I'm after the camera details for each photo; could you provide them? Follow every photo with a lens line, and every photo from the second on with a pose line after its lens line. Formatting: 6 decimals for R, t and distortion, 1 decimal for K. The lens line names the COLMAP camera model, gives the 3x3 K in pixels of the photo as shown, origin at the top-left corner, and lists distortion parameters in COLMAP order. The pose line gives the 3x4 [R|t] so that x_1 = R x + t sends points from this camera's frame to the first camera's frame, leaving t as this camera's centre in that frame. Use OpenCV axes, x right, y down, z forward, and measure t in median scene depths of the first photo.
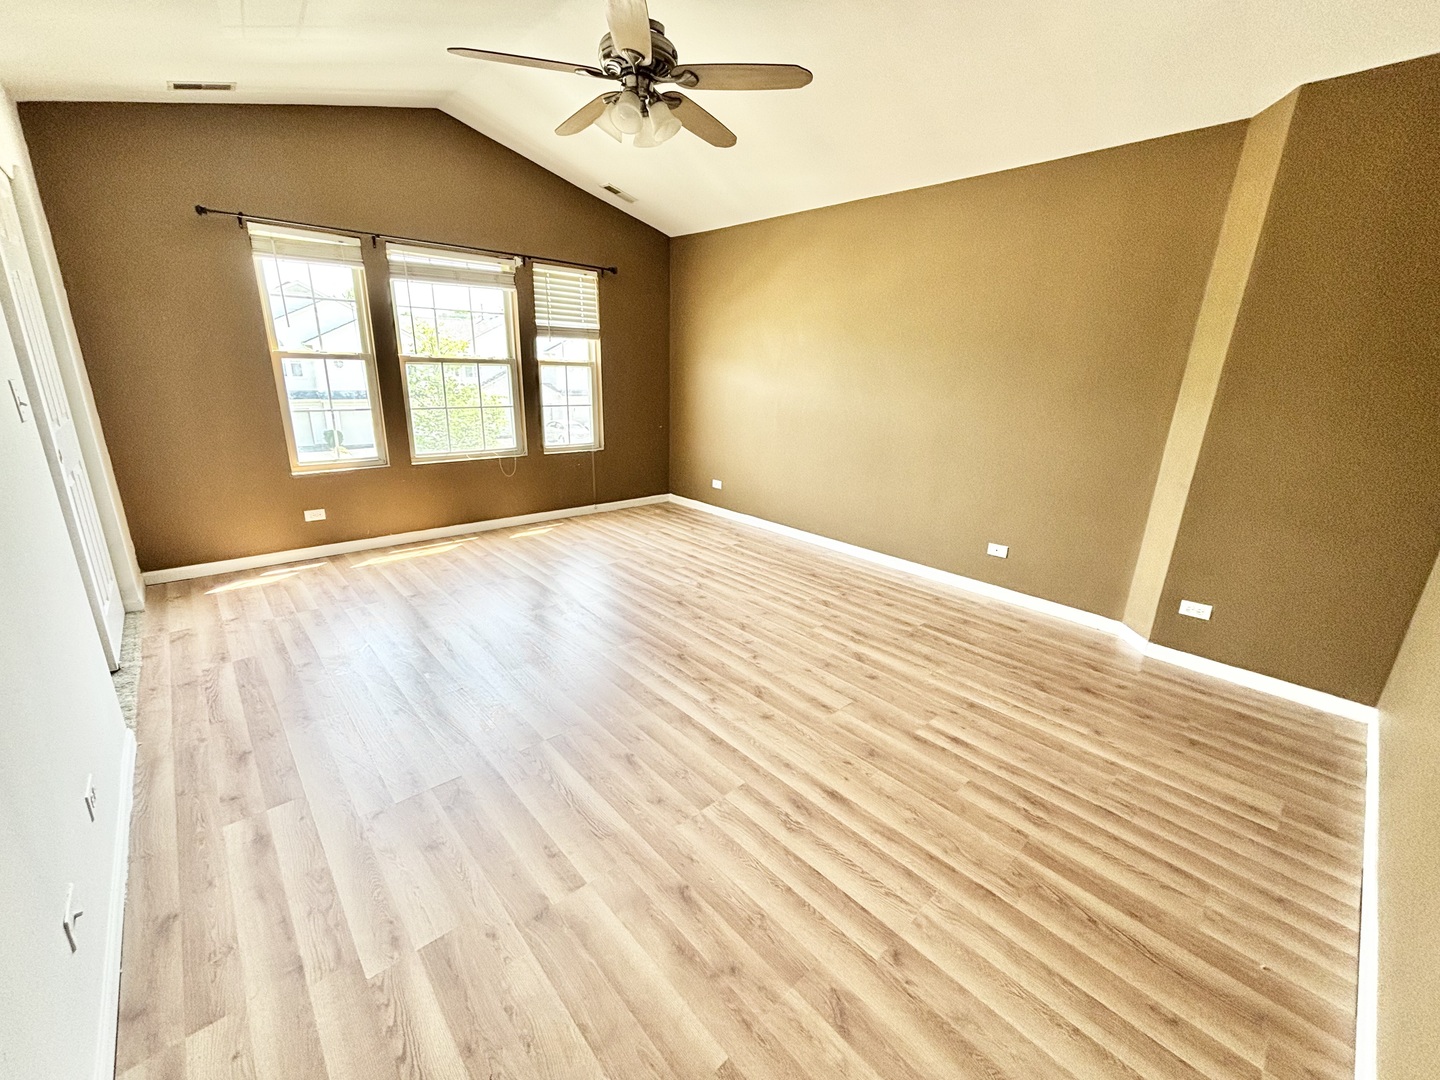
lens RADIAL K [[578.6, 0, 718.8], [0, 578.6, 538.1], [0, 0, 1]] dist [-0.001192, 0.001334]
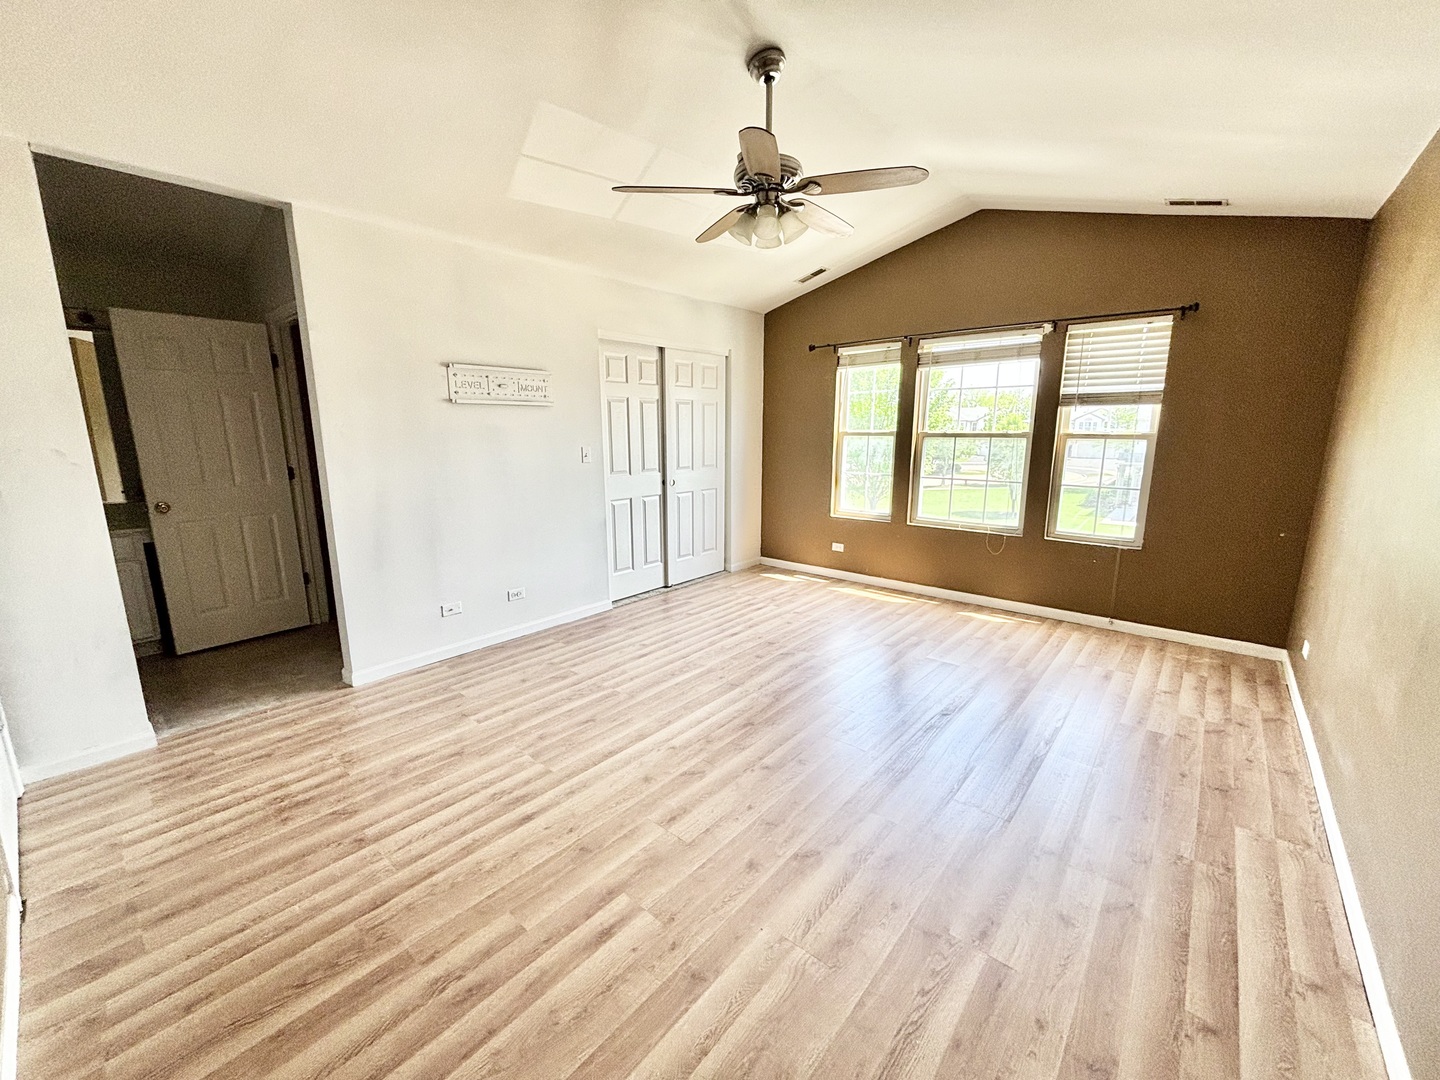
lens RADIAL K [[578.6, 0, 721.2], [0, 578.6, 540.3], [0, 0, 1]] dist [-0.001192, 0.001334]
pose [[0.127144, 0.163023, -0.978396, 0.589557], [-0.280098, 0.952155, 0.122252, -0.141447], [0.951514, 0.258504, 0.166723, 0.493390]]
